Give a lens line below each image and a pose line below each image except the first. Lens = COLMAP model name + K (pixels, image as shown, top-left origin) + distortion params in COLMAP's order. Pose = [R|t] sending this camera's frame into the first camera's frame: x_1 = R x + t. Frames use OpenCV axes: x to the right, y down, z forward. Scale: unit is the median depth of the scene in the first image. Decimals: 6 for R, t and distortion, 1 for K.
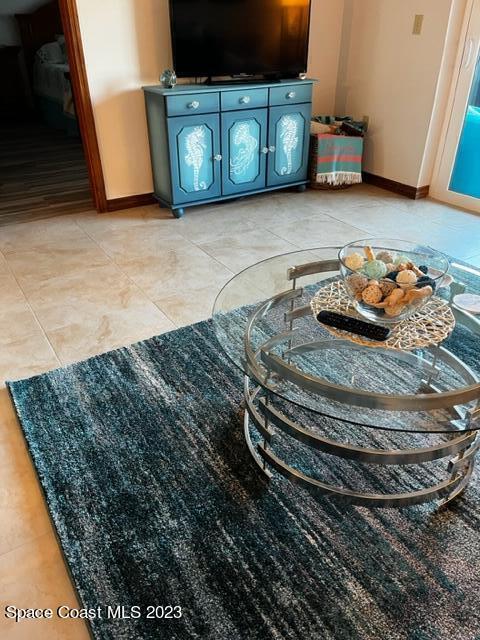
lens RADIAL K [[492.2, 0, 240.0], [0, 492.2, 320.0], [0, 0, 1]] dist [0.004223, 0.000798]
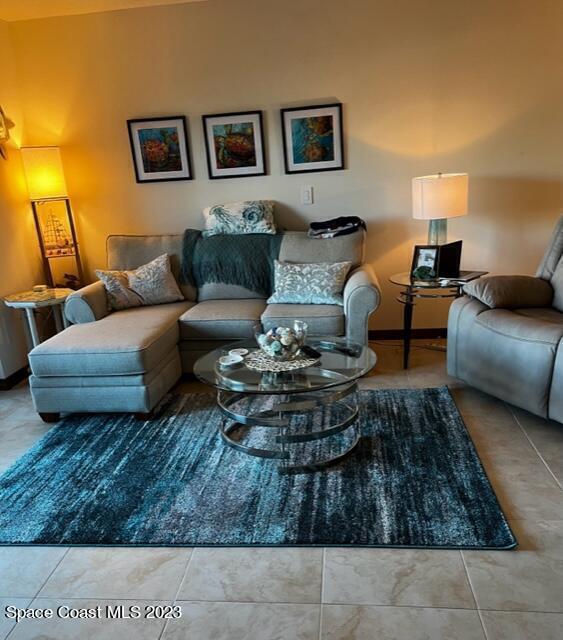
lens RADIAL K [[587.5, 0, 281.5], [0, 587.5, 320.0], [0, 0, 1]] dist [0.014159, 0.009364]
pose [[-0.781300, -0.120980, 0.612319, -0.653254], [0.377829, 0.689195, 0.618268, -0.926540], [-0.496805, 0.714405, -0.492758, 1.263710]]
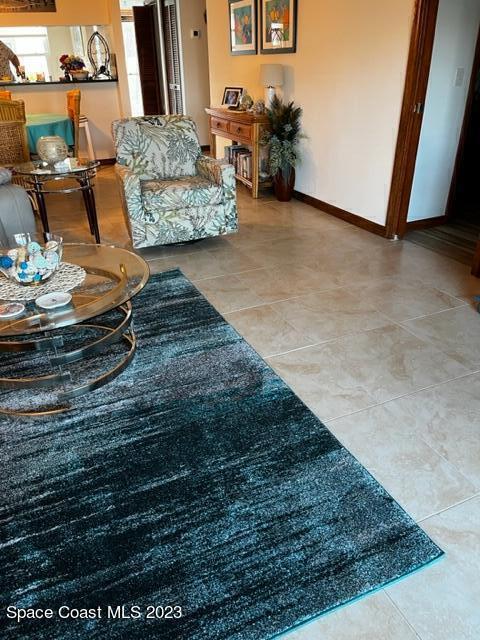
lens RADIAL K [[492.2, 0, 240.0], [0, 492.2, 320.0], [0, 0, 1]] dist [0.004223, 0.000798]
pose [[-0.148270, 0.466543, -0.871983, 0.957312], [-0.501221, 0.724643, 0.472937, -0.585420], [0.852522, 0.507178, 0.126398, 0.895517]]
